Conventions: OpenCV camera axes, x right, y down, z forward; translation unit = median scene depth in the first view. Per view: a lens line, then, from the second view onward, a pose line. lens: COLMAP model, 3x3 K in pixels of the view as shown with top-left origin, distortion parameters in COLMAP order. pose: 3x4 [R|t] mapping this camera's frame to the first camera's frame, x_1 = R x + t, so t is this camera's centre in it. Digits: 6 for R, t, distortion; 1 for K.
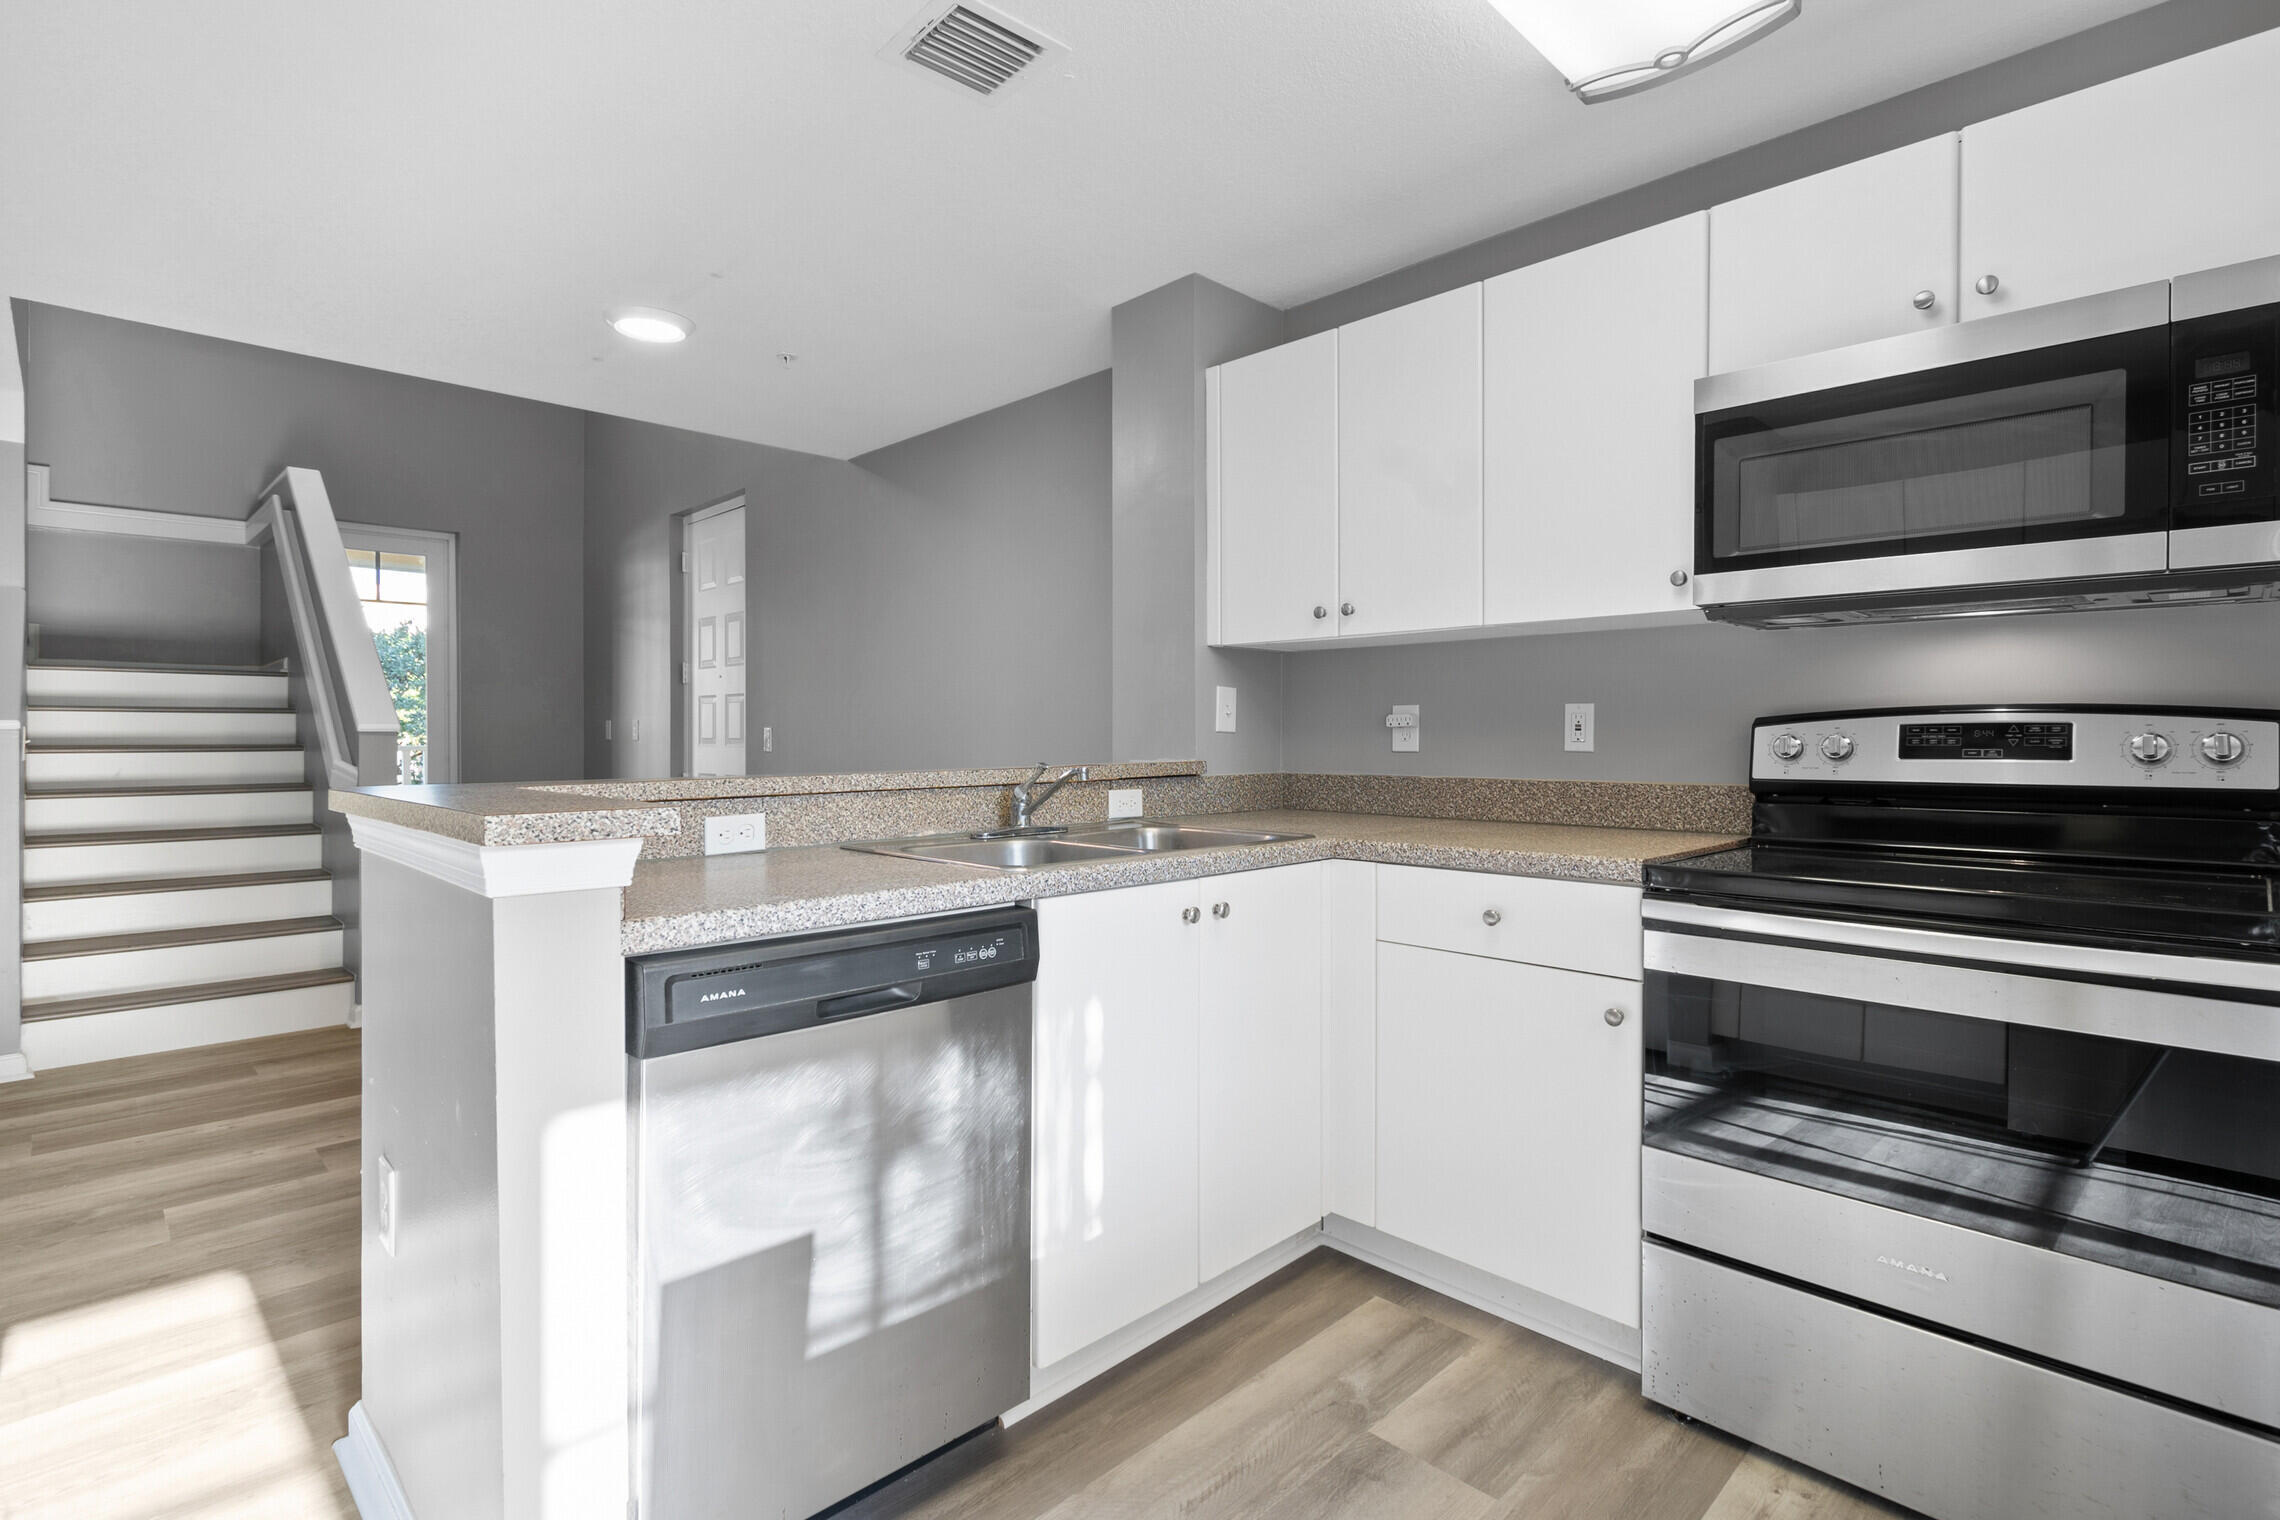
lens RADIAL K [[1103.0, 0, 1145.0], [0, 1103.0, 743.9], [0, 0, 1]] dist [0.006156, -0.002702]
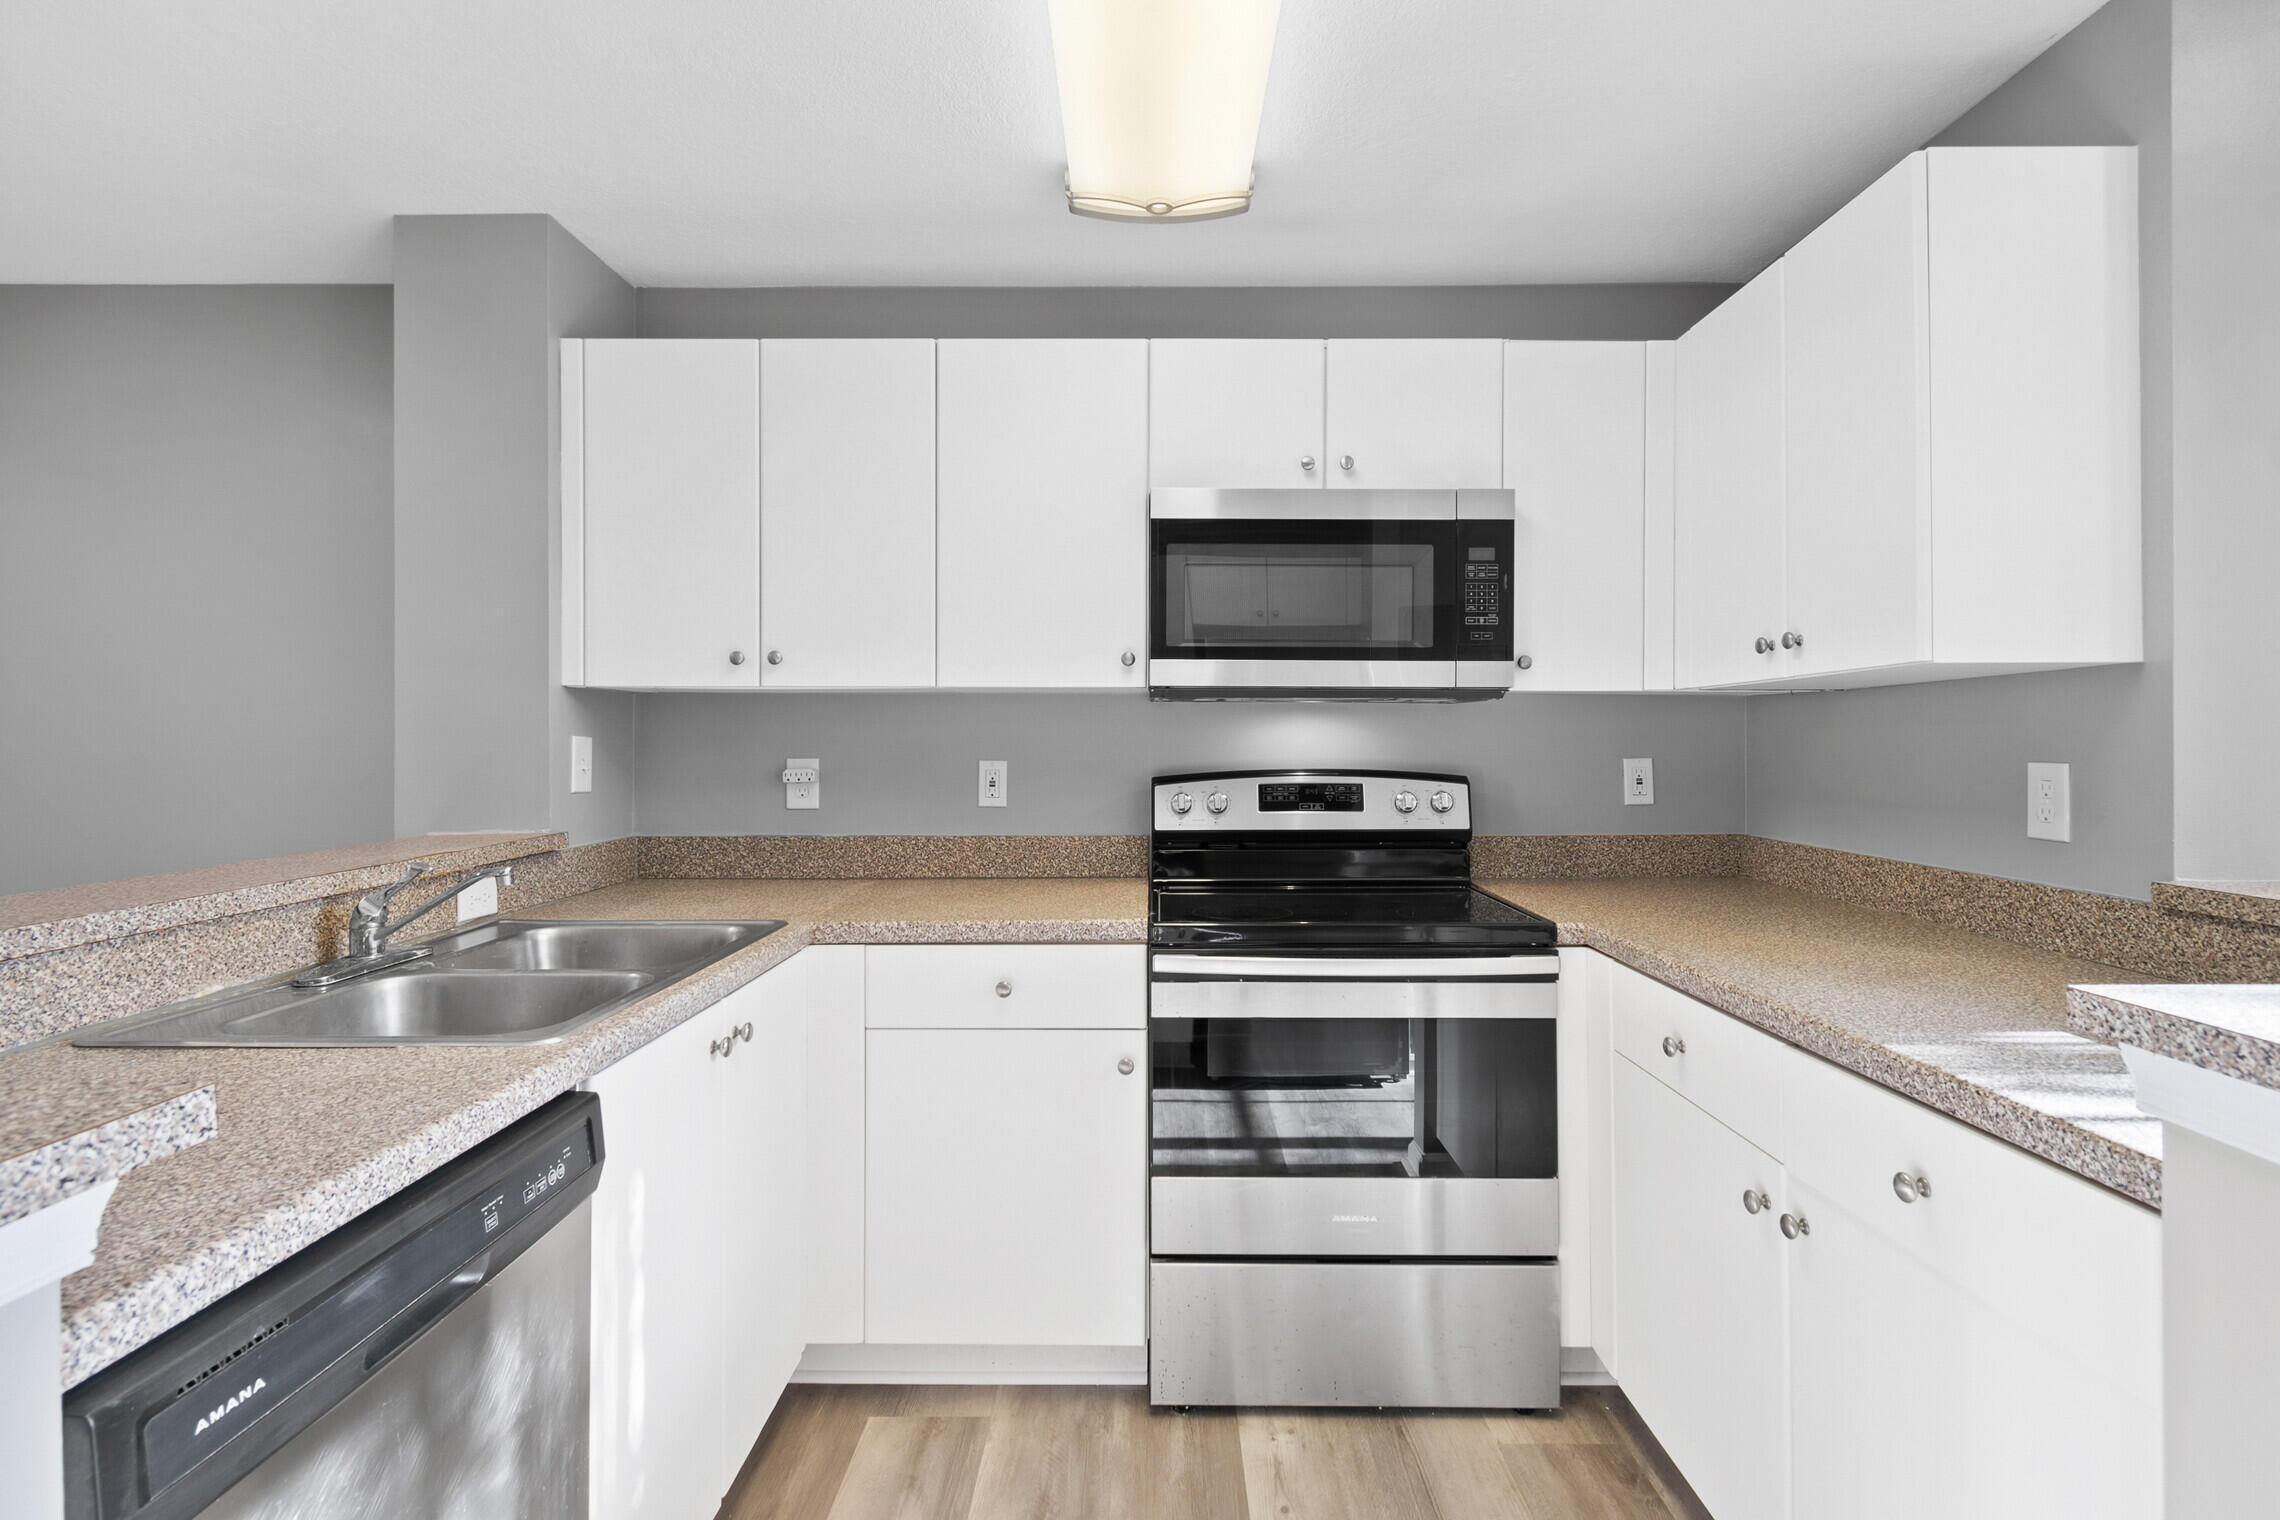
lens RADIAL K [[1103.0, 0, 1154.1], [0, 1103.0, 739.2], [0, 0, 1]] dist [0.006156, -0.002702]
pose [[0.703757, 0.000117, 0.710441, -0.299227], [0.004899, 0.999975, -0.005018, -0.063255], [-0.710424, 0.007012, 0.703739, 0.193842]]
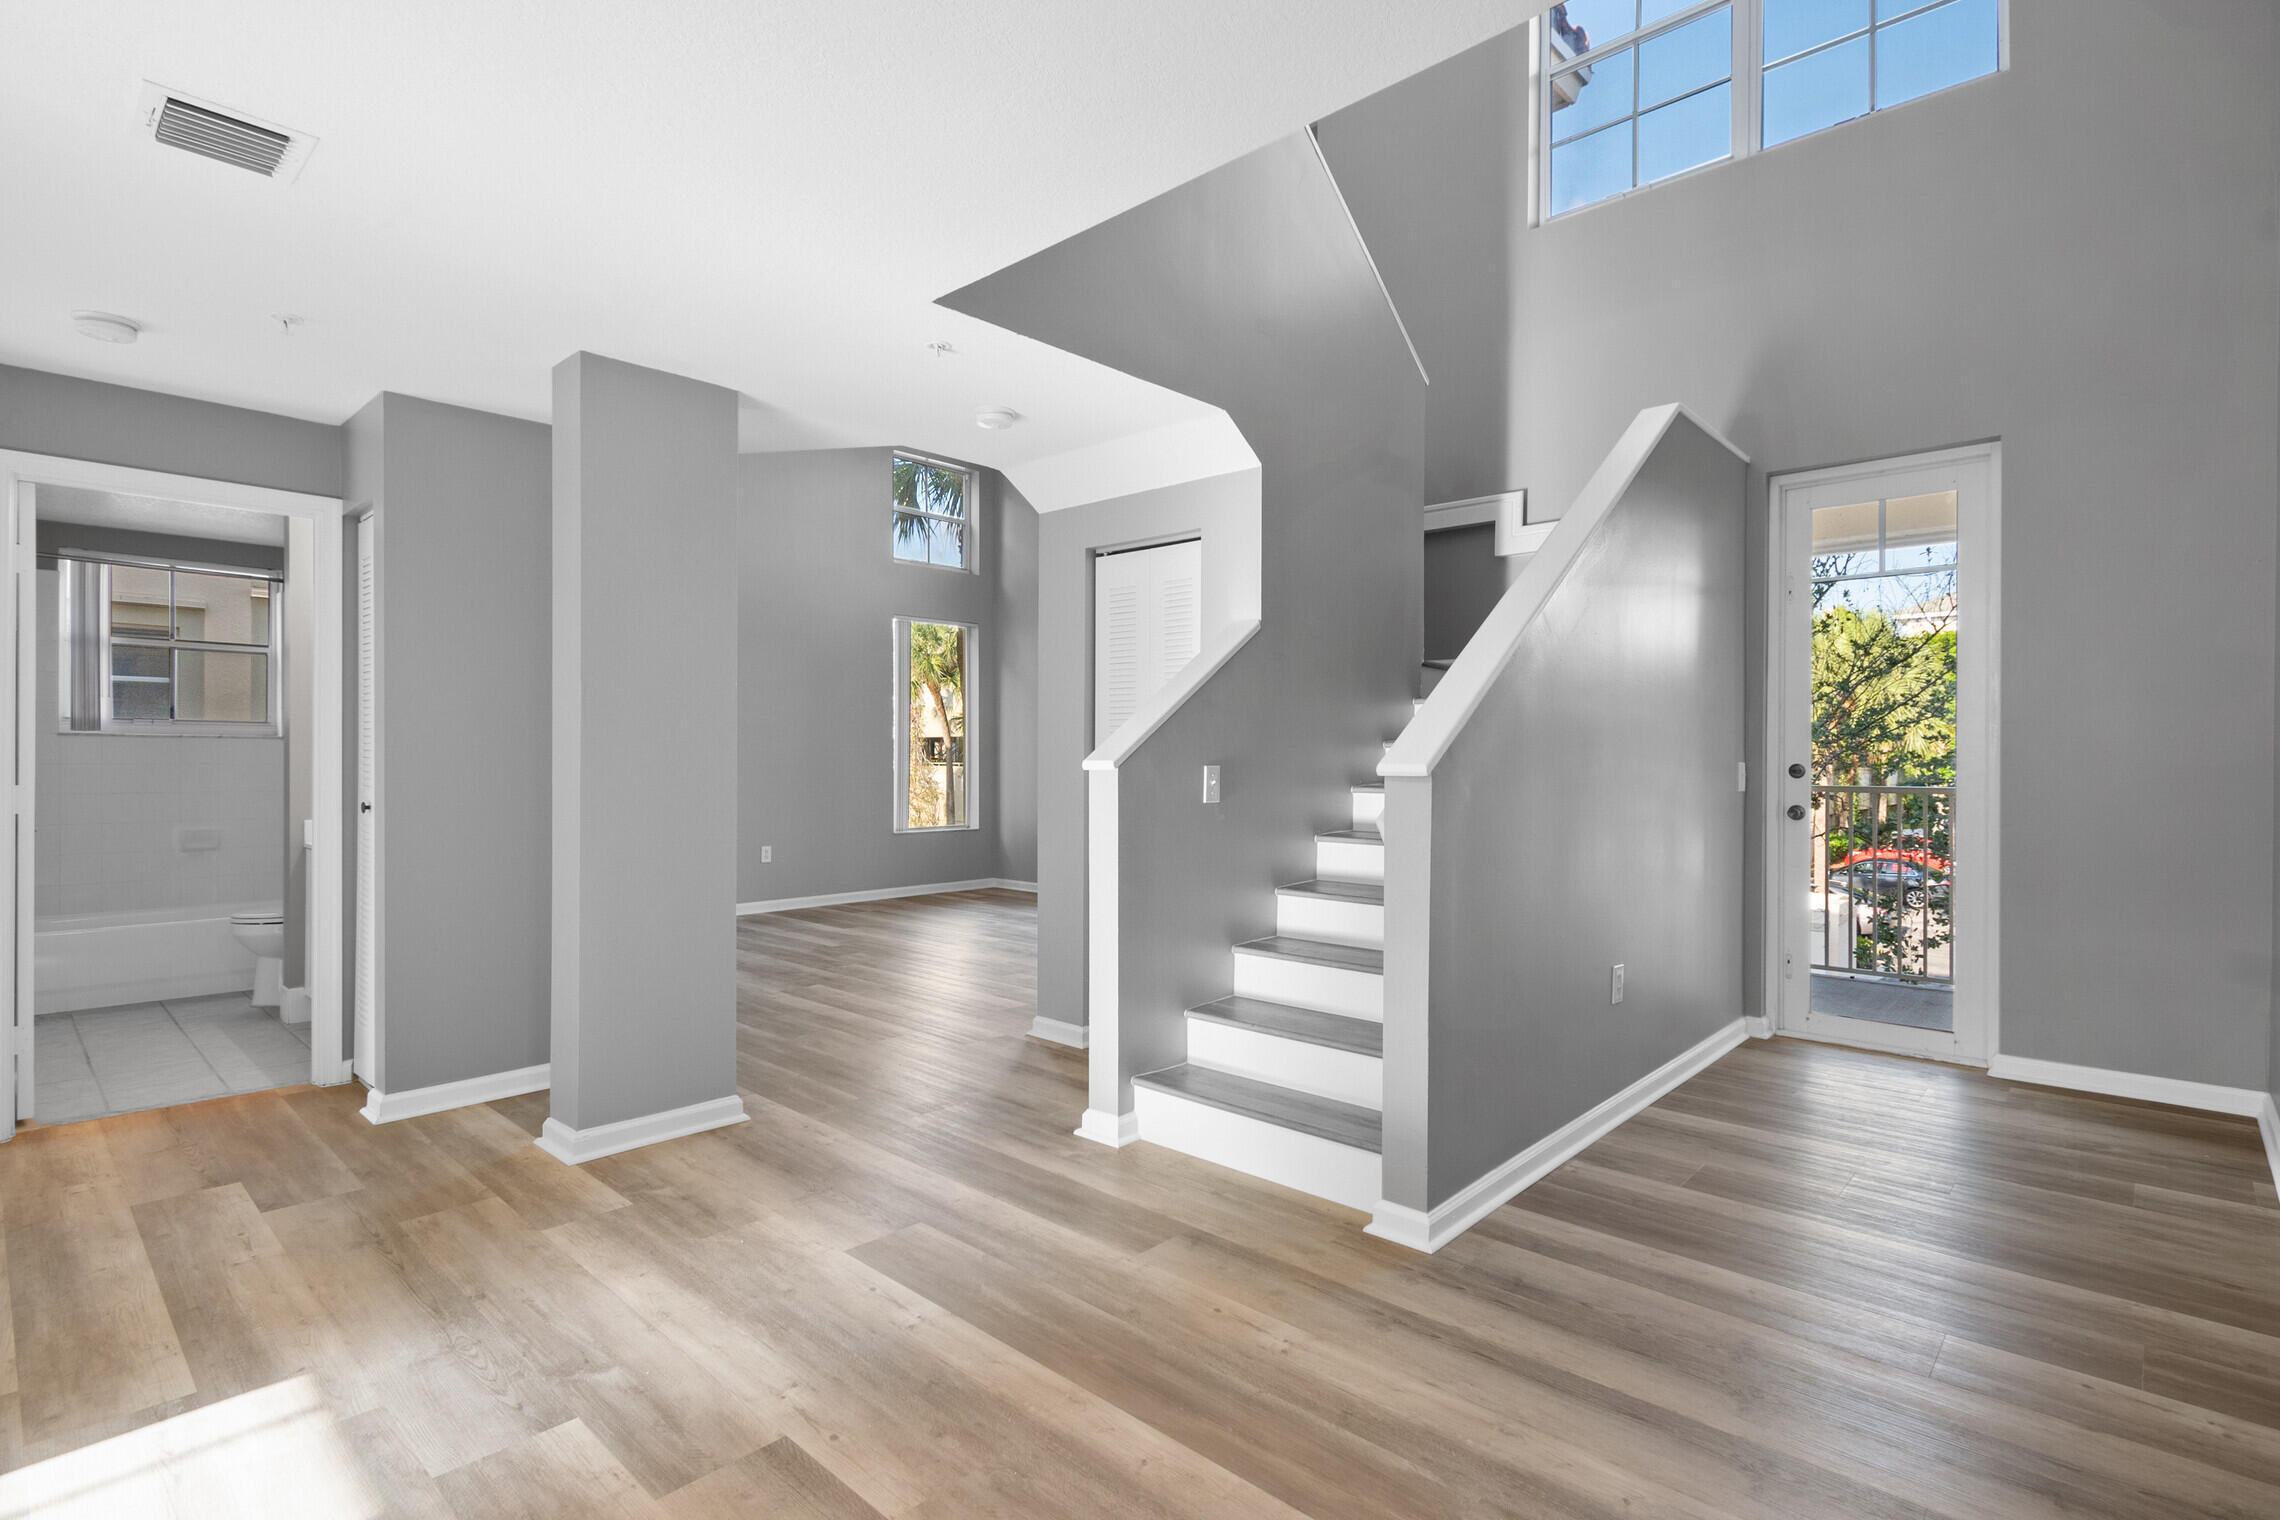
lens RADIAL K [[1103.0, 0, 1136.7], [0, 1103.0, 766.2], [0, 0, 1]] dist [0.006156, -0.002702]
pose [[0.049851, 0.005773, -0.998740, -0.150628], [-0.011105, 0.999925, 0.005225, -0.039991], [0.998695, 0.010831, 0.049911, 1.718600]]
